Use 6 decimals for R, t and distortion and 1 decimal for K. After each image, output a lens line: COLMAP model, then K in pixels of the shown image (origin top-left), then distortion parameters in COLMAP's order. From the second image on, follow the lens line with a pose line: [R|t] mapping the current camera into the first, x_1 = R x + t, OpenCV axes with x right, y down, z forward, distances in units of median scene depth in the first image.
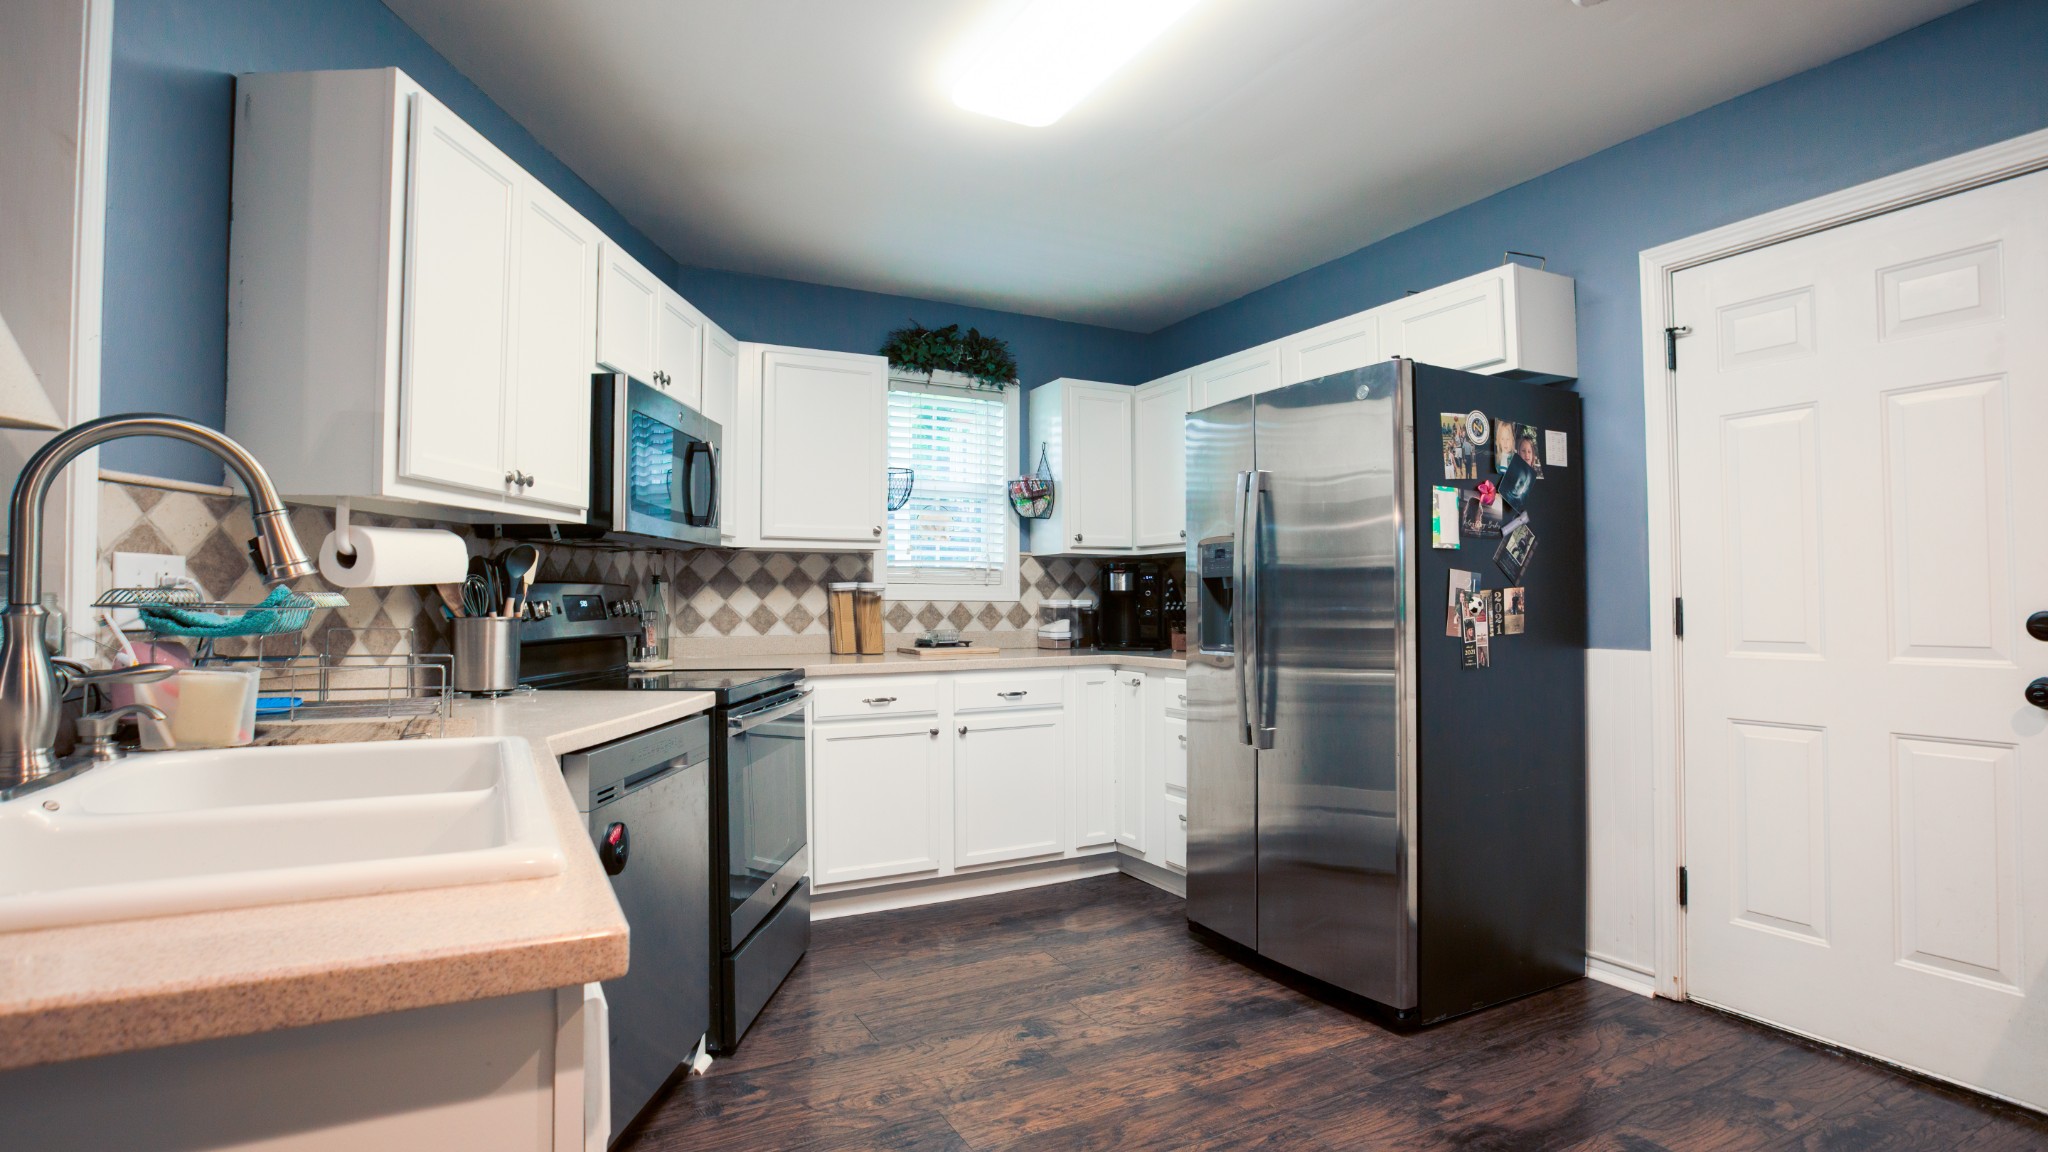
lens RADIAL K [[1008.5, 0, 1024.0], [0, 1008.5, 576.0], [0, 0, 1]] dist [-0.054209, 0.022673]
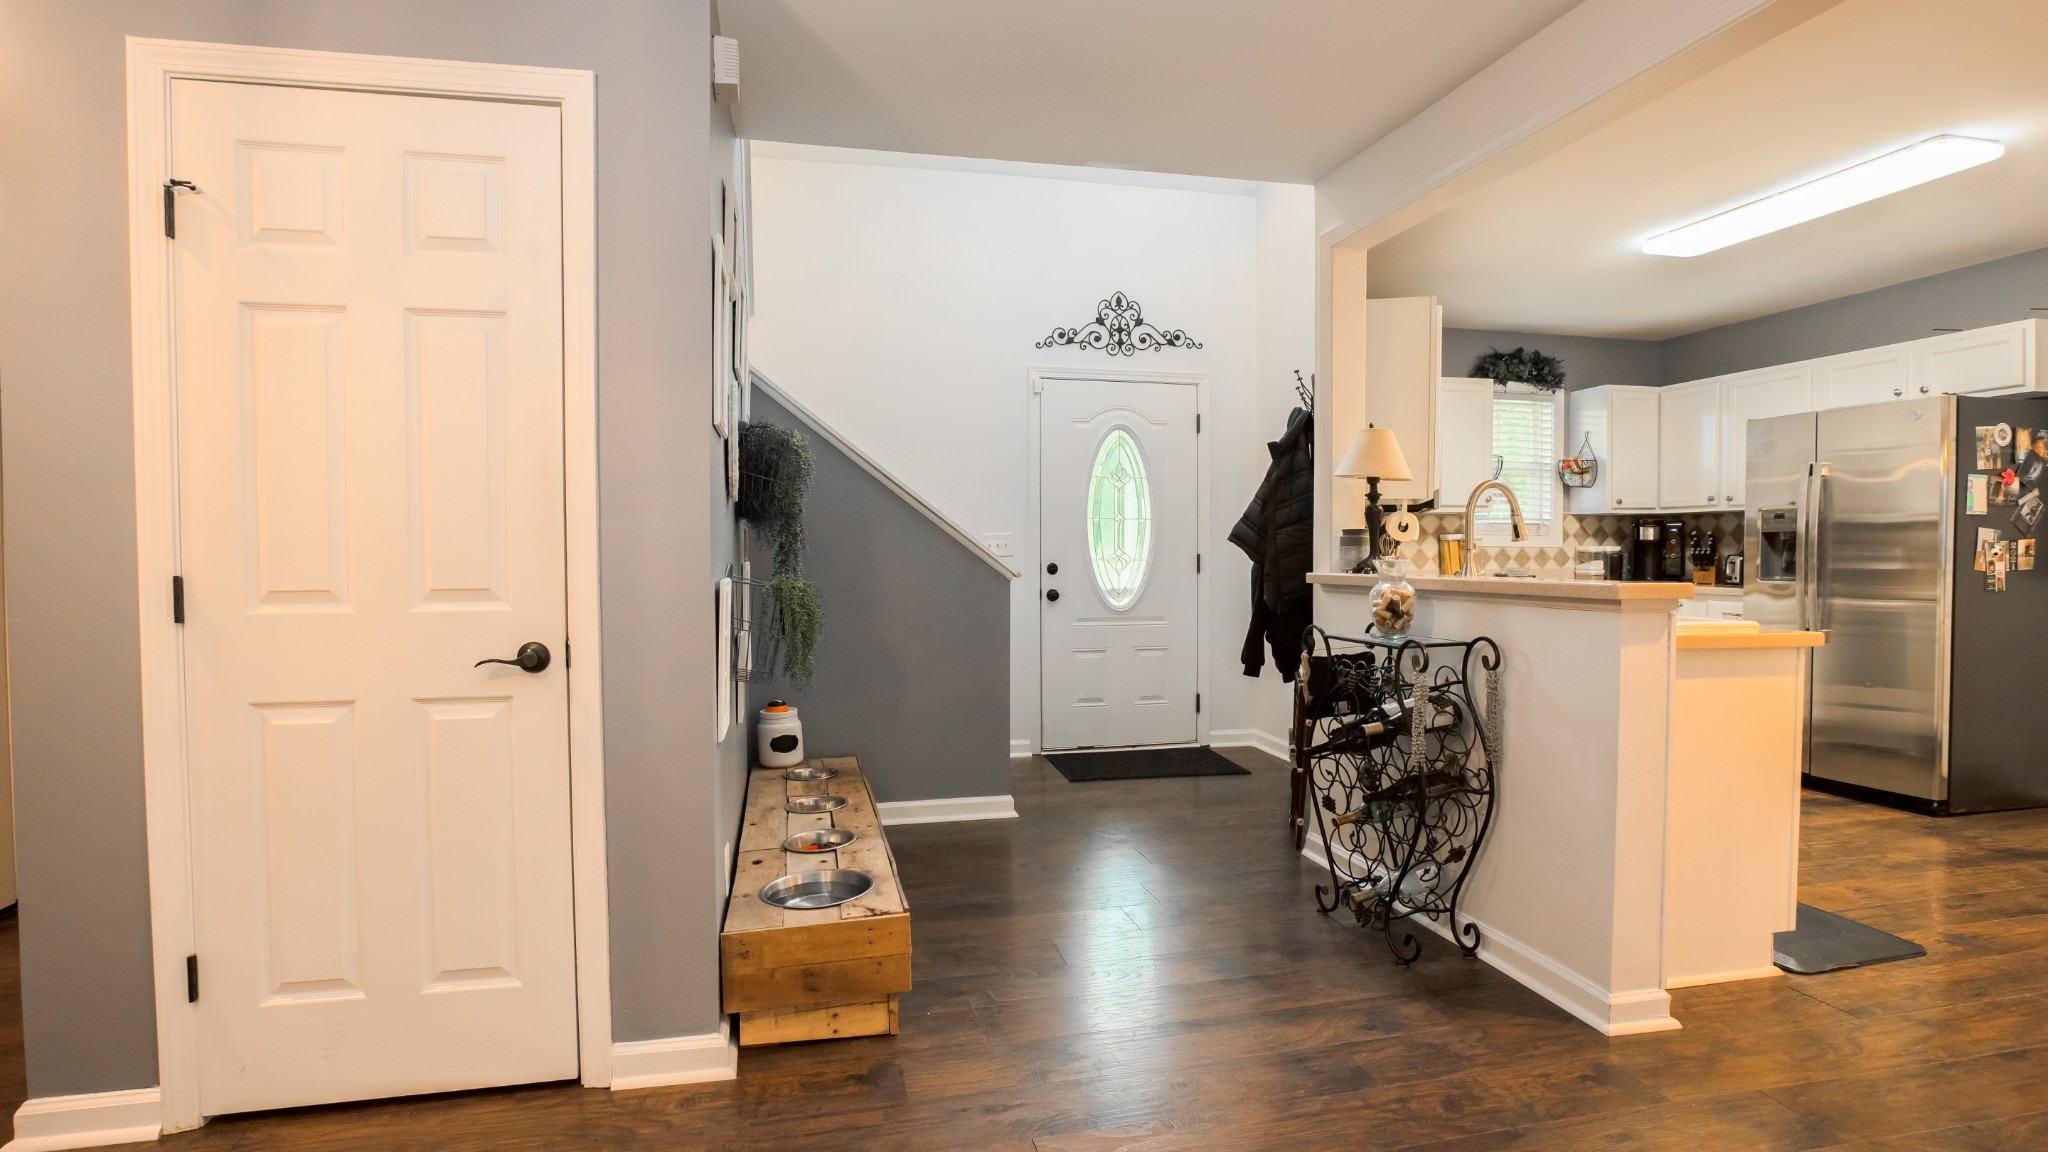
lens RADIAL K [[1008.5, 0, 1024.0], [0, 1008.5, 576.0], [0, 0, 1]] dist [-0.054209, 0.022673]
pose [[0.963124, 0.008870, -0.268913, -0.490583], [0.005708, 0.998558, 0.053381, -0.017492], [0.268999, -0.052948, 0.961684, -0.715188]]
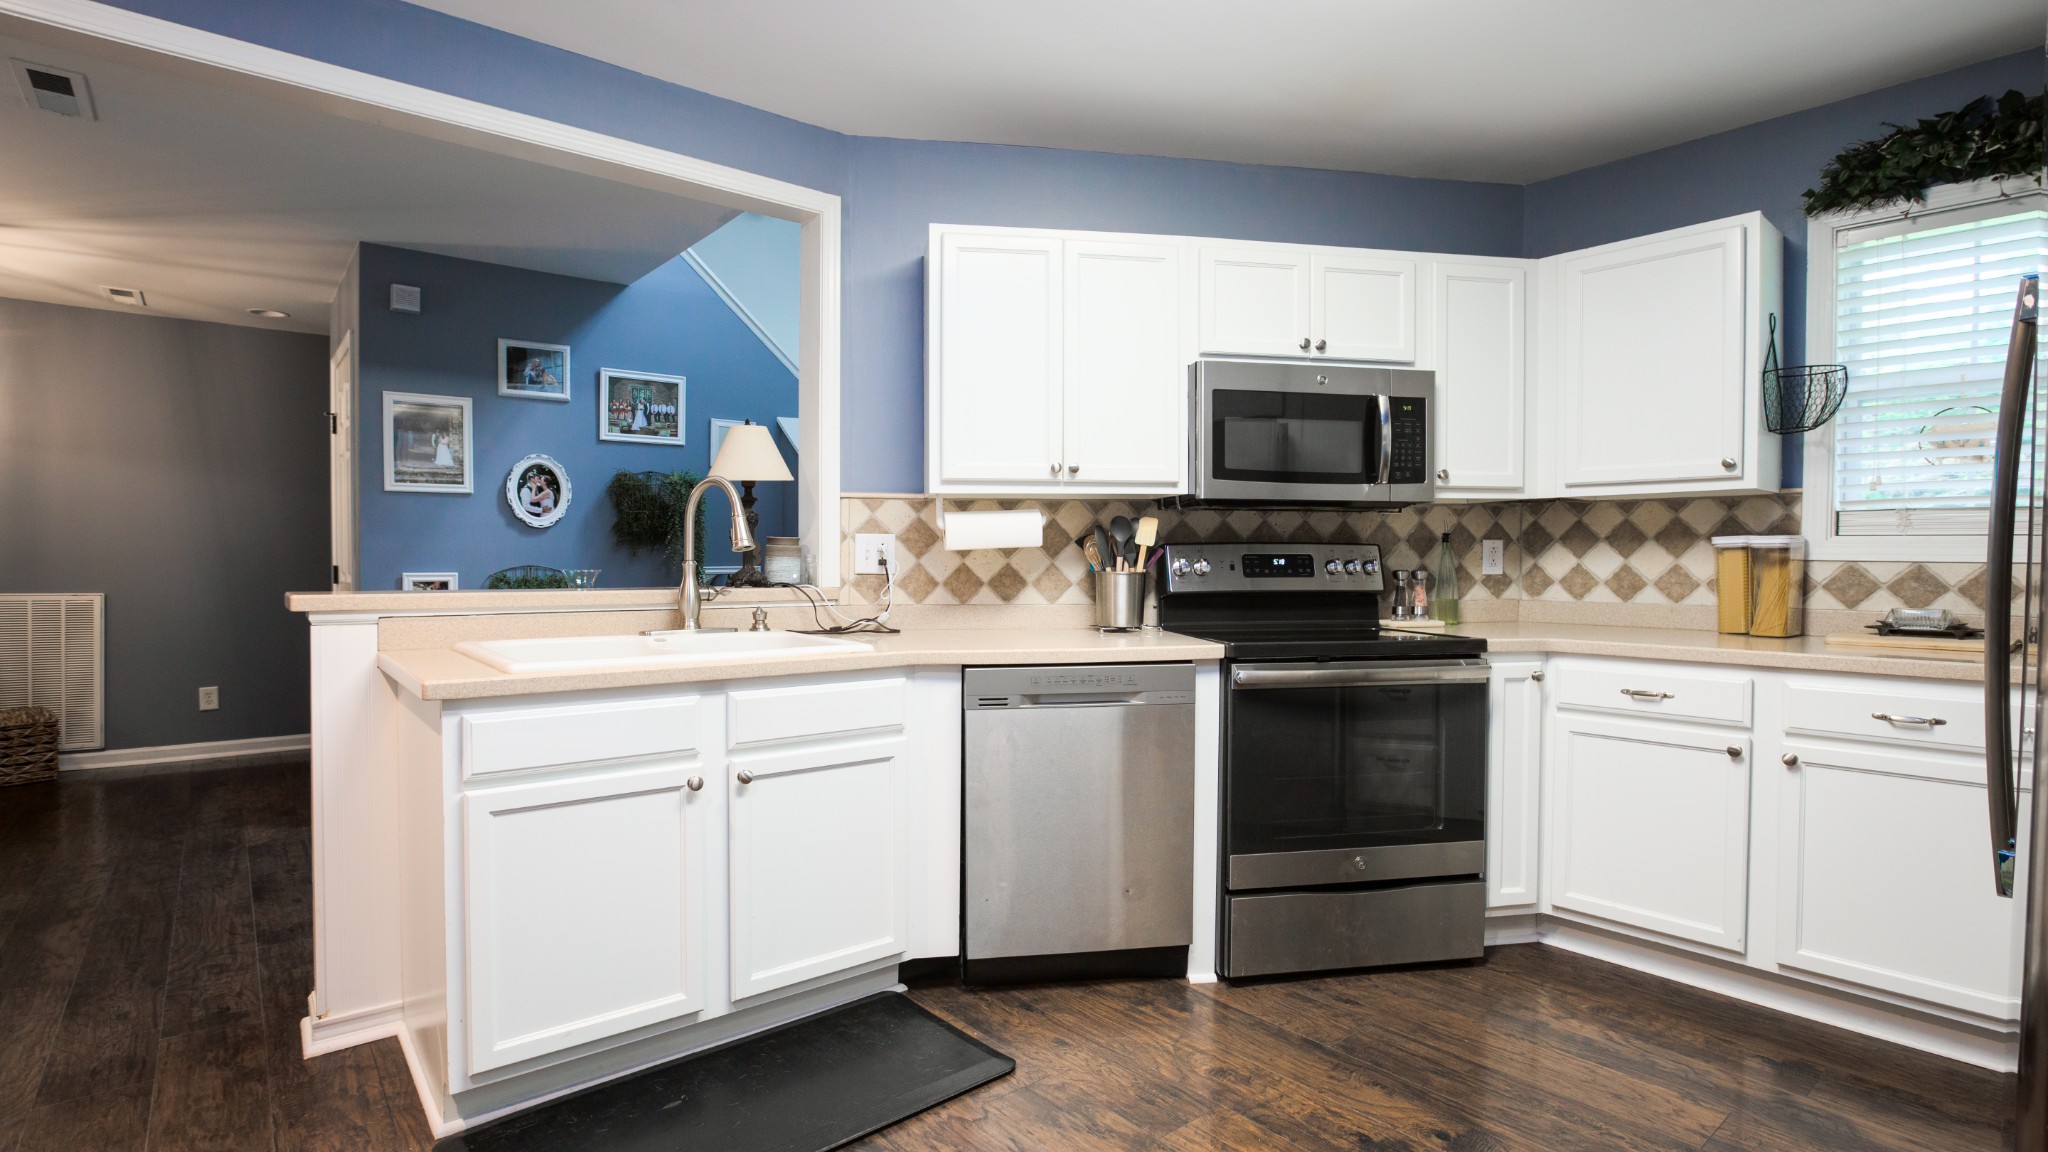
lens RADIAL K [[1008.5, 0, 1024.0], [0, 1008.5, 576.0], [0, 0, 1]] dist [-0.054209, 0.022673]
pose [[0.191582, 0.023010, -0.981207, 0.540562], [0.021402, 0.999389, 0.027615, 0.005726], [0.981243, -0.026291, 0.190973, 0.450825]]
